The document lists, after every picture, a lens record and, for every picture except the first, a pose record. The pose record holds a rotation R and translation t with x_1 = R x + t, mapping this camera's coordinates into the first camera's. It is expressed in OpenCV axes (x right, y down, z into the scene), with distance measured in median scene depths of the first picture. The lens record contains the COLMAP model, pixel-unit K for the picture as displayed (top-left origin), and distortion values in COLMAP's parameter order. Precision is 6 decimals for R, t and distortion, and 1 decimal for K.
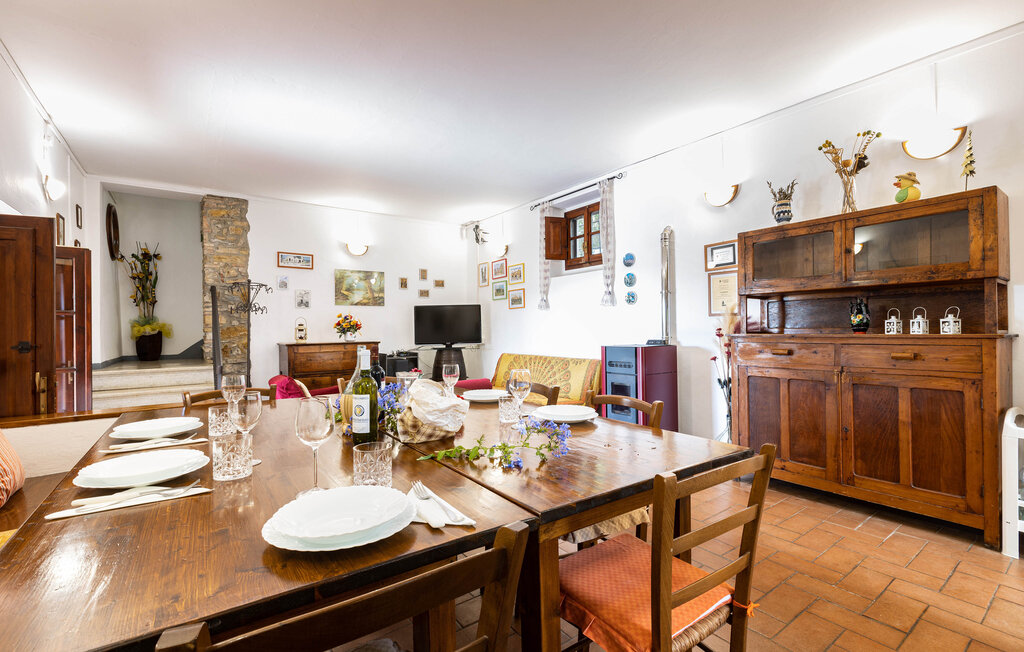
lens RADIAL K [[453.6, 0, 519.2], [0, 453.6, 329.2], [0, 0, 1]] dist [-0.009800, 0.000027]
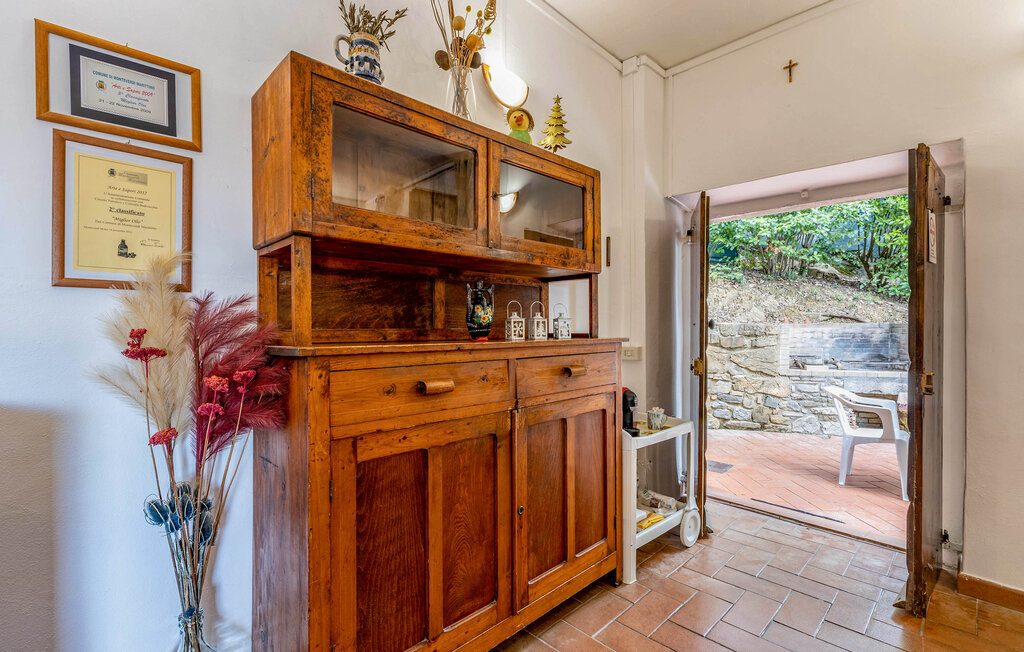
lens RADIAL K [[453.6, 0, 502.7], [0, 453.6, 326.7], [0, 0, 1]] dist [-0.009800, 0.000027]
pose [[-0.121426, 0.015824, 0.992474, 0.080051], [0.003509, 0.999874, -0.015513, 0.001266], [-0.992594, 0.001599, -0.121467, 0.526558]]
